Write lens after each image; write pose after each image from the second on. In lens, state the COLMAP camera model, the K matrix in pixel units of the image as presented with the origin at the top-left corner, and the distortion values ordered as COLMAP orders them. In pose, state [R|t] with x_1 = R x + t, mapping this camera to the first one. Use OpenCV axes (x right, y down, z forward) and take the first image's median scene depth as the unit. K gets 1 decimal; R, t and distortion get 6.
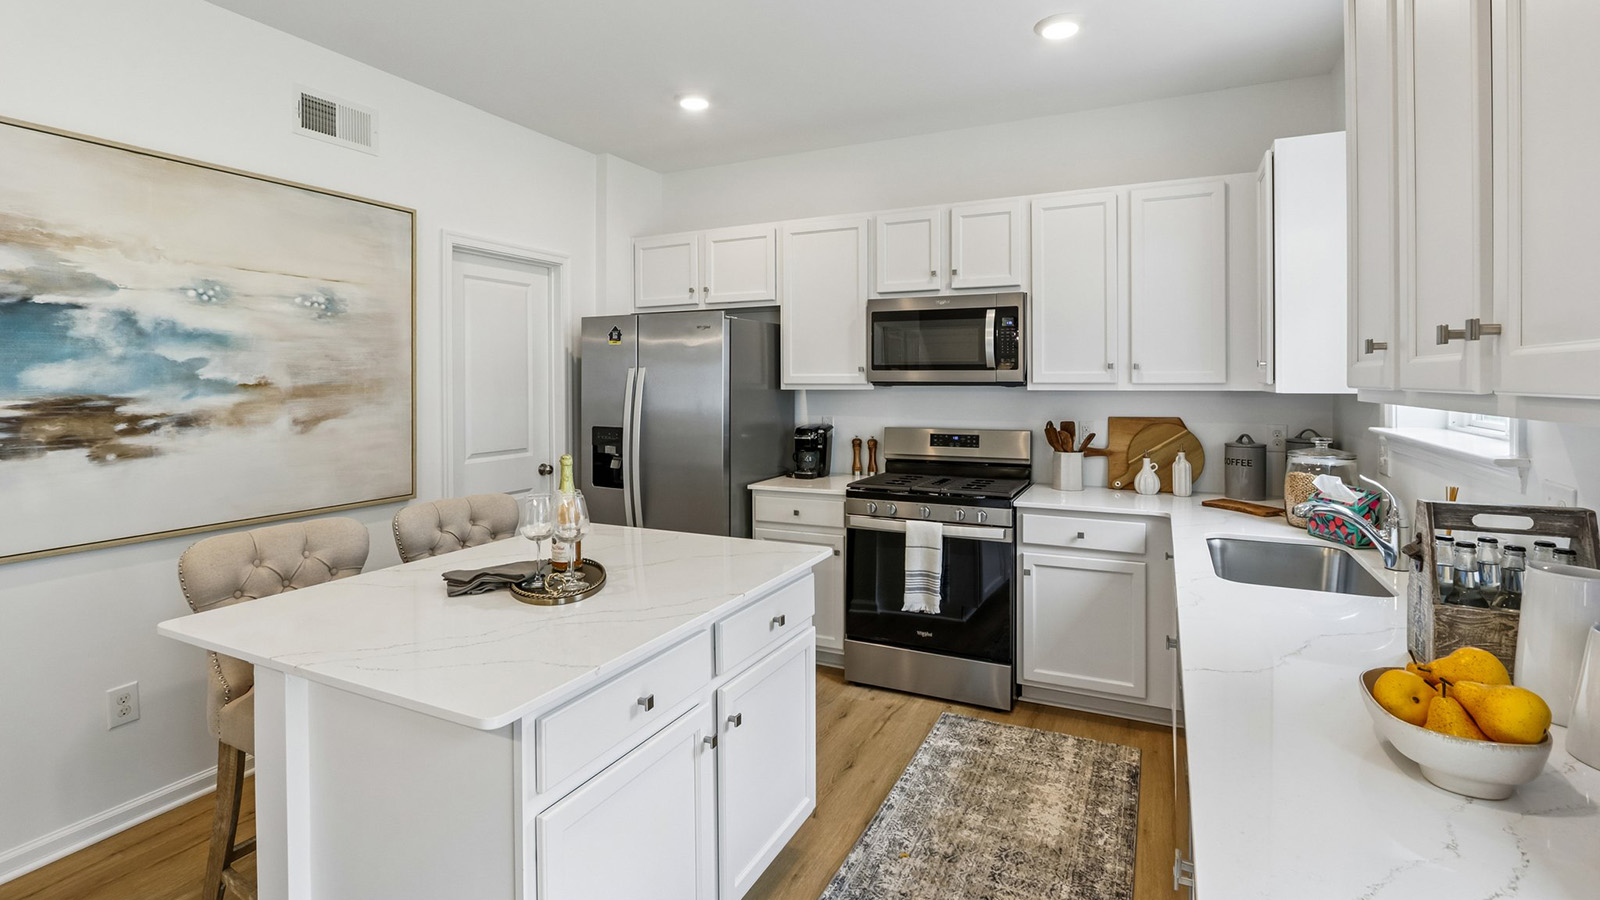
lens RADIAL K [[746.2, 0, 797.4], [0, 746.2, 380.2], [0, 0, 1]] dist [-0.020142, -0.000208]
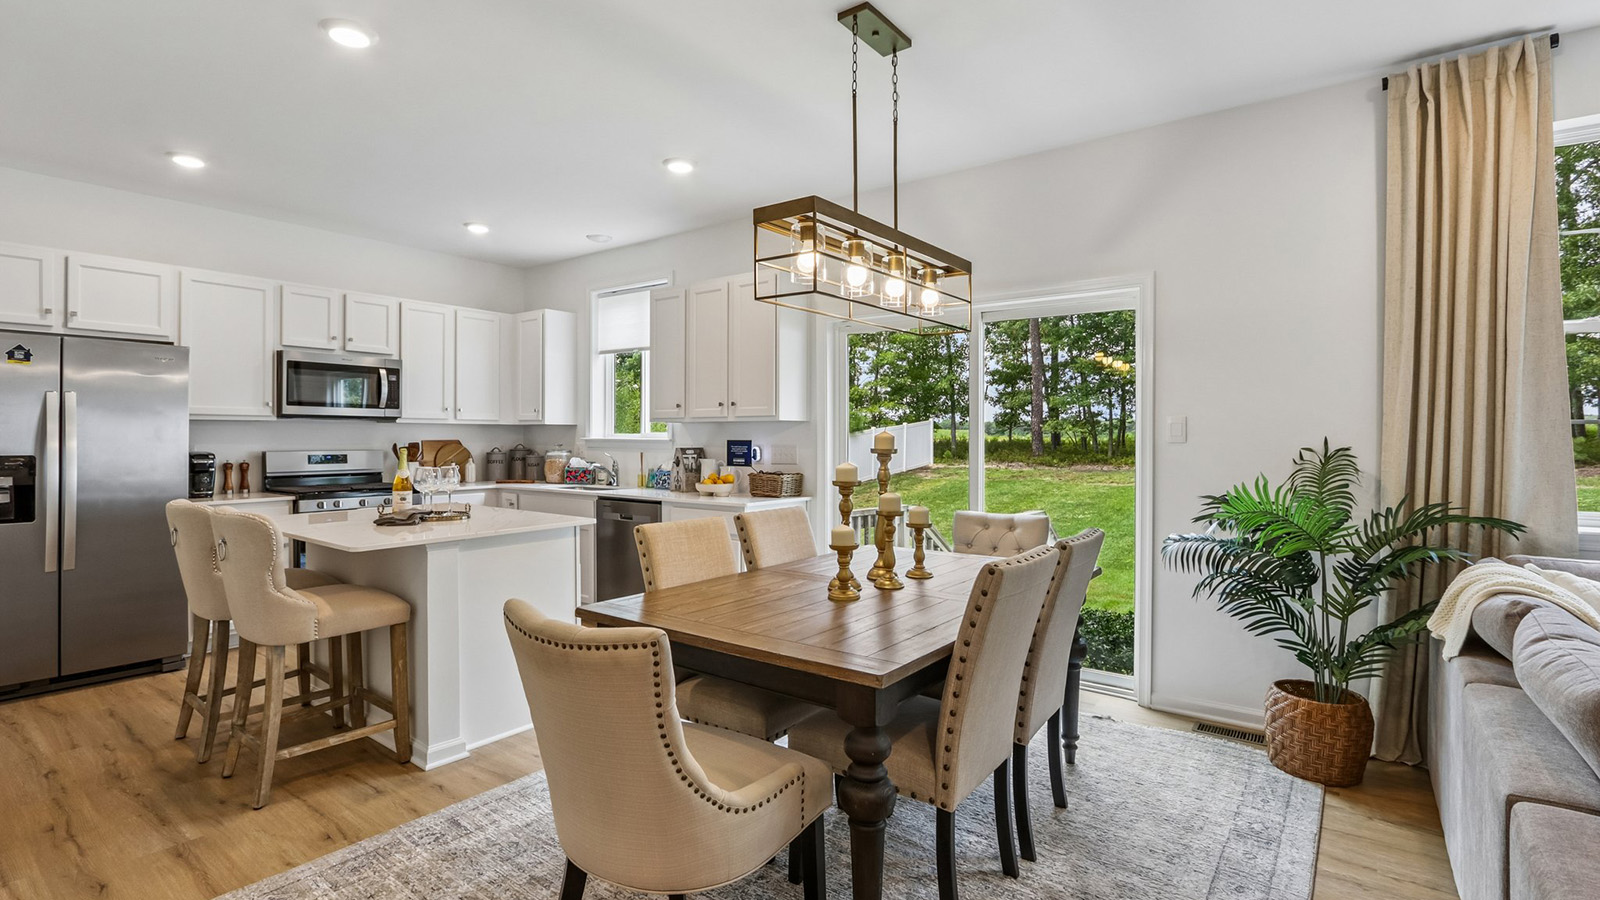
lens RADIAL K [[758.8, 0, 800.0], [0, 758.8, 450.0], [0, 0, 1]] dist [-0.001904, -0.000429]
pose [[0.183253, -0.014895, 0.982953, -1.141317], [-0.002501, 0.999875, 0.015618, 0.045984], [-0.983063, -0.005321, 0.183193, -0.127759]]
